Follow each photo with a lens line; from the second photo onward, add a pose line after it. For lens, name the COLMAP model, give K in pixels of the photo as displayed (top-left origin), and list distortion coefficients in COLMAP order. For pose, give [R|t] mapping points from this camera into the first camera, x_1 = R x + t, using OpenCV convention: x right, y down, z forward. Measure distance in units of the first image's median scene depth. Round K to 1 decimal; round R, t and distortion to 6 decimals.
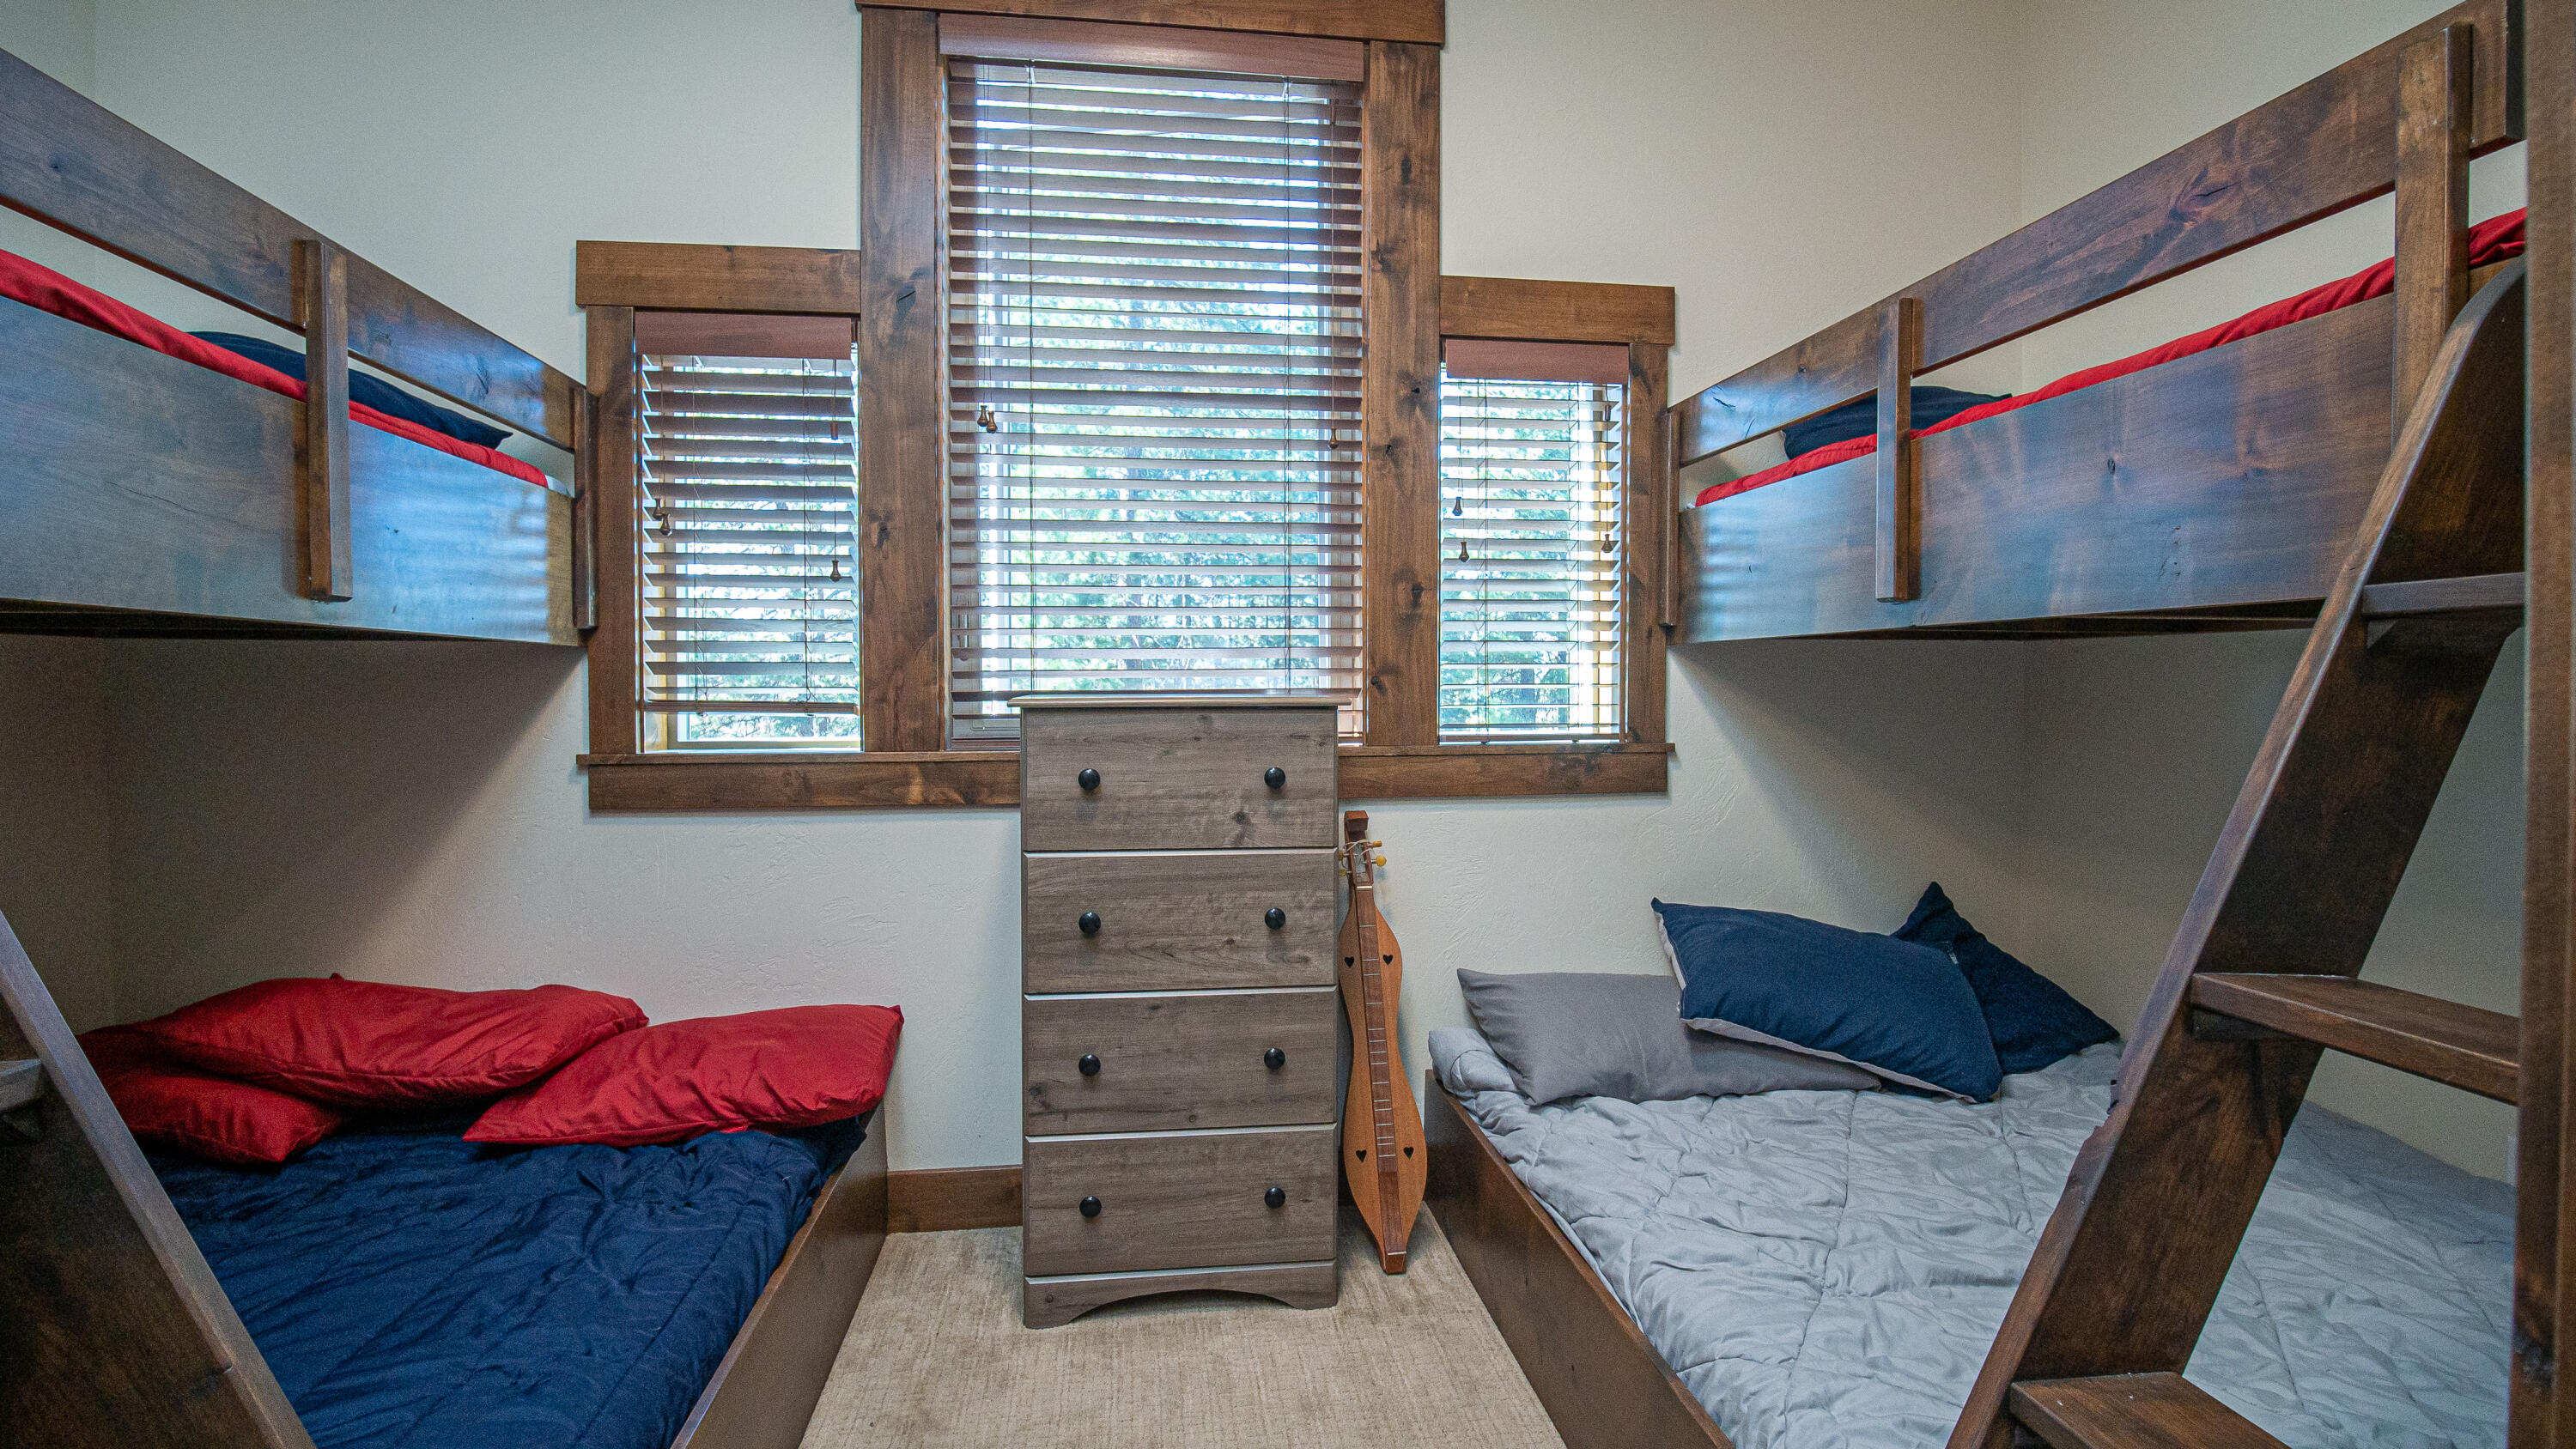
lens RADIAL K [[1172.8, 0, 1282.2], [0, 1172.8, 700.8], [0, 0, 1]] dist [-0.000035, -0.010350]
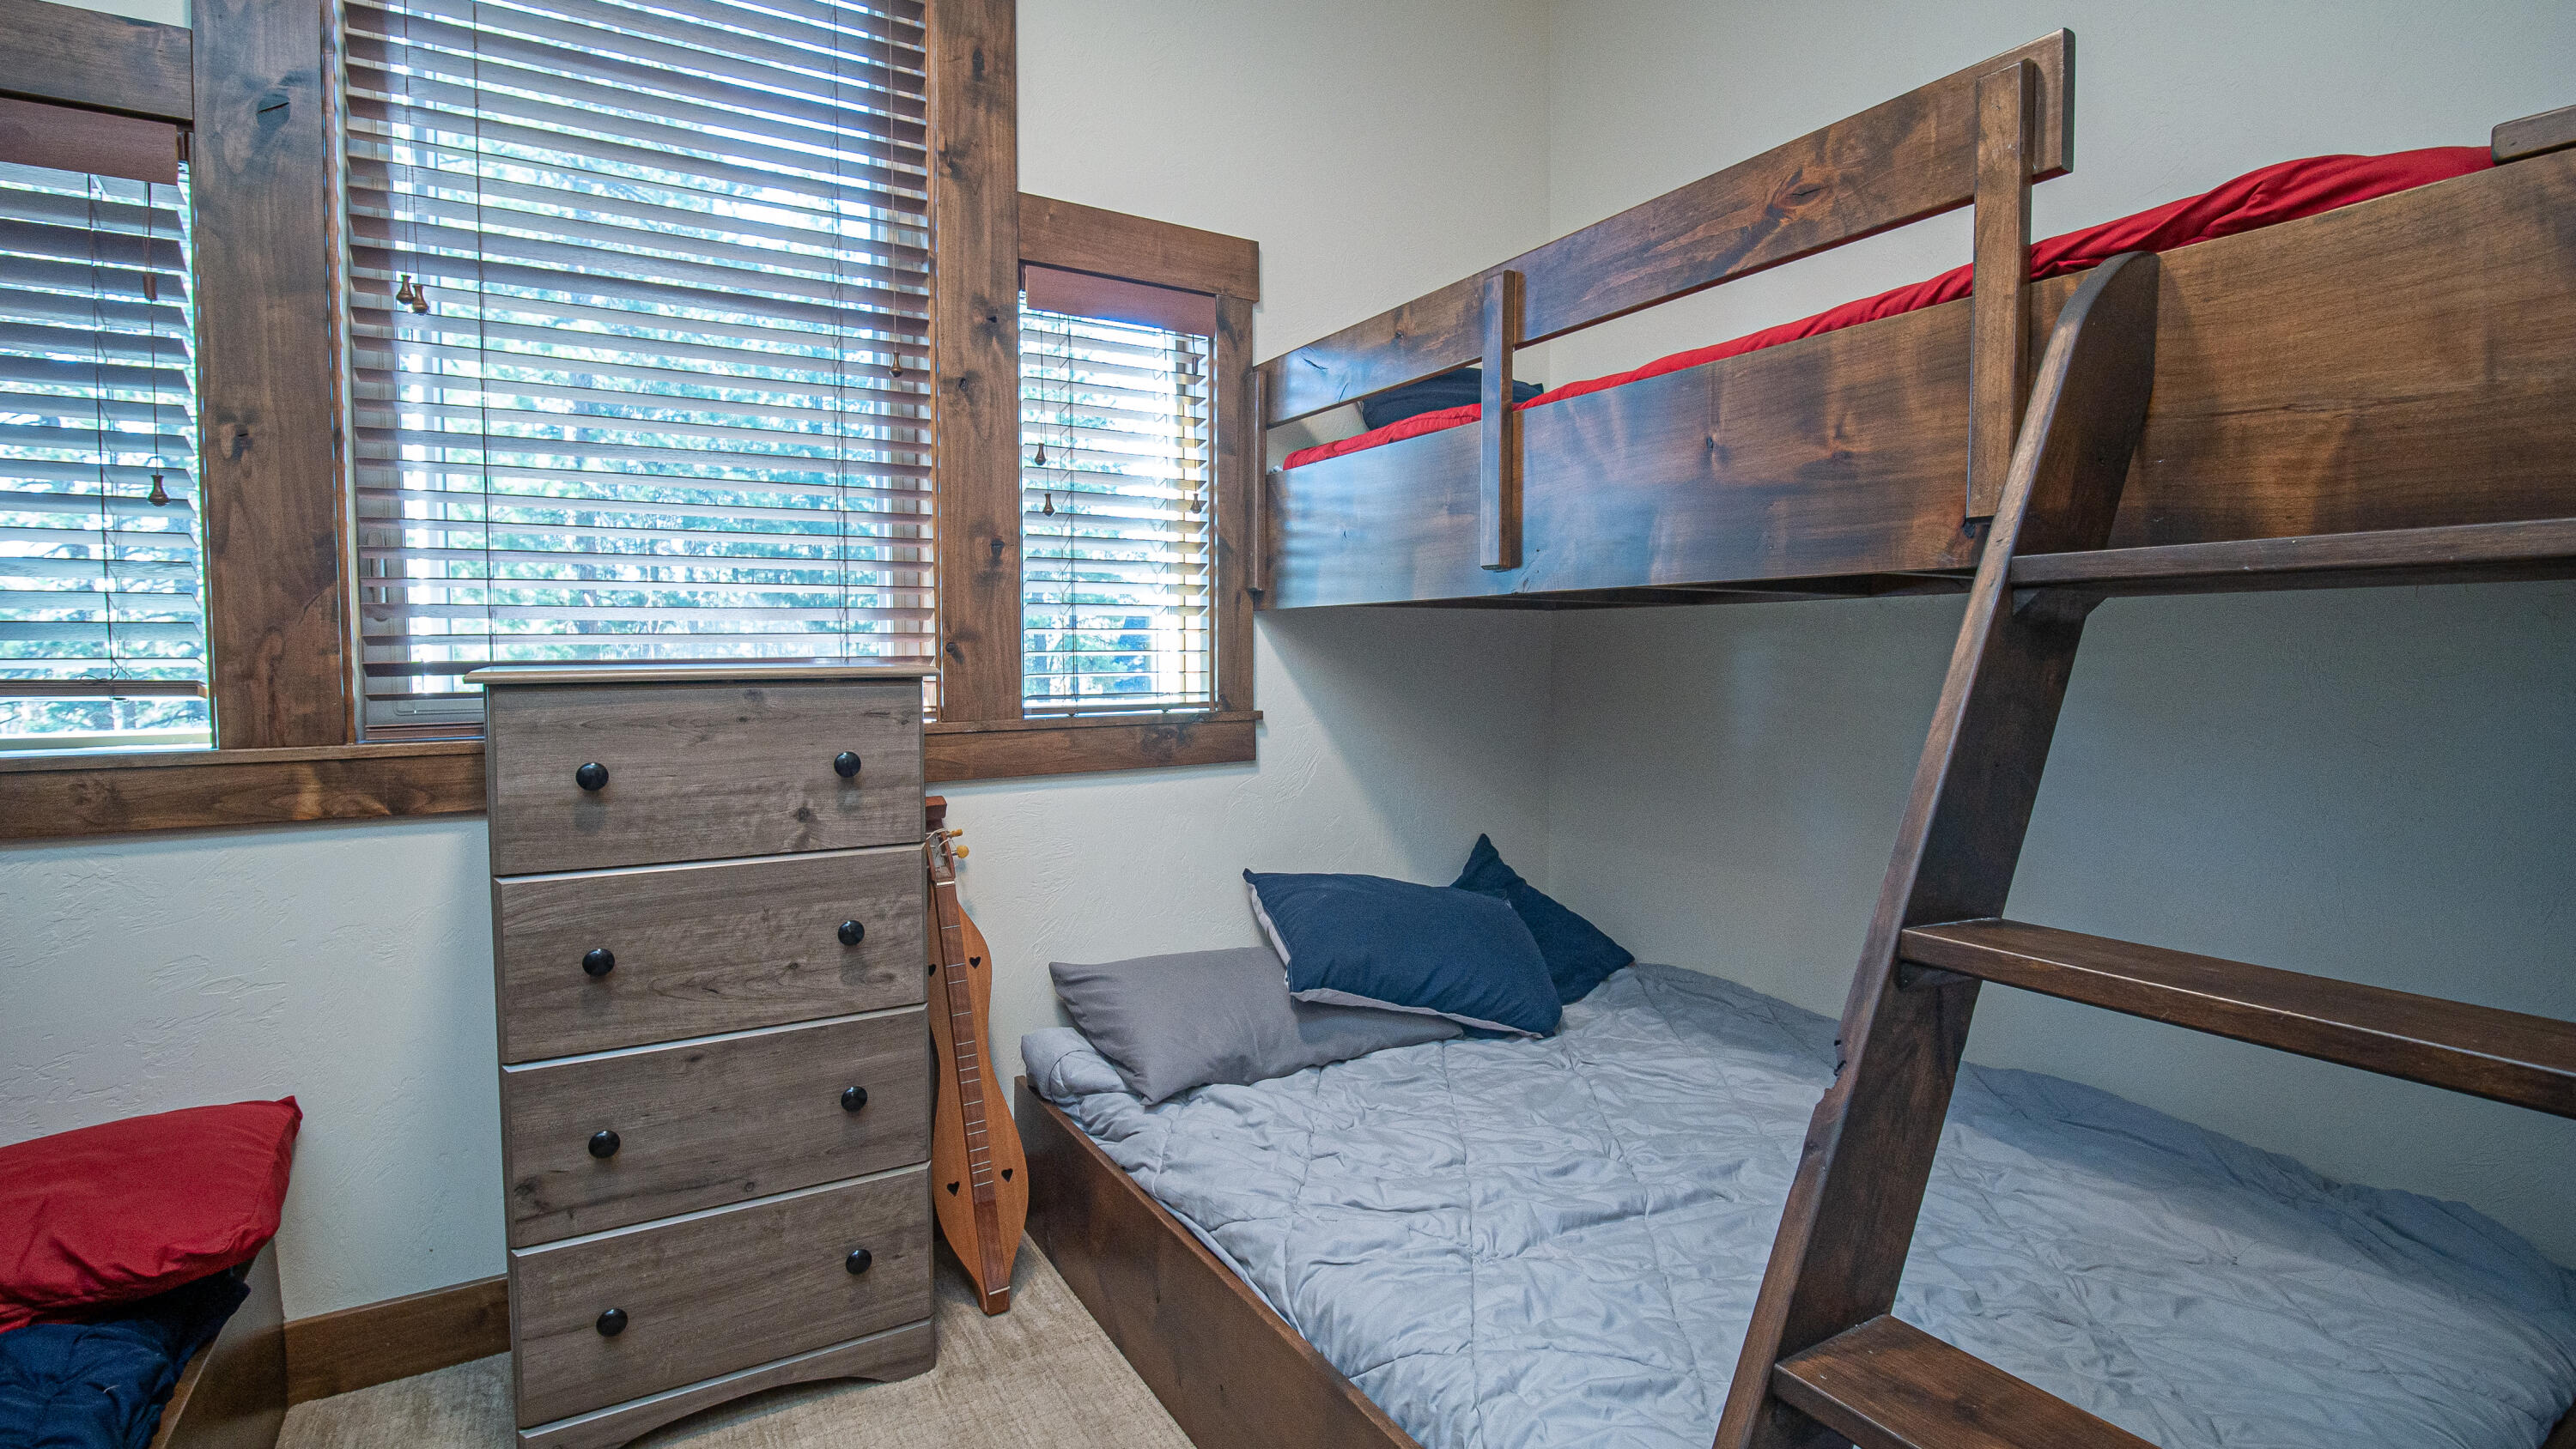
lens RADIAL K [[1177.9, 0, 1288.1], [0, 1177.9, 702.9], [0, 0, 1]] dist [-0.009907, -0.004207]
pose [[0.916094, -0.020108, 0.400459, -0.052317], [0.008247, 0.999475, 0.031321, -0.001343], [-0.400879, -0.025391, 0.915779, 0.112434]]
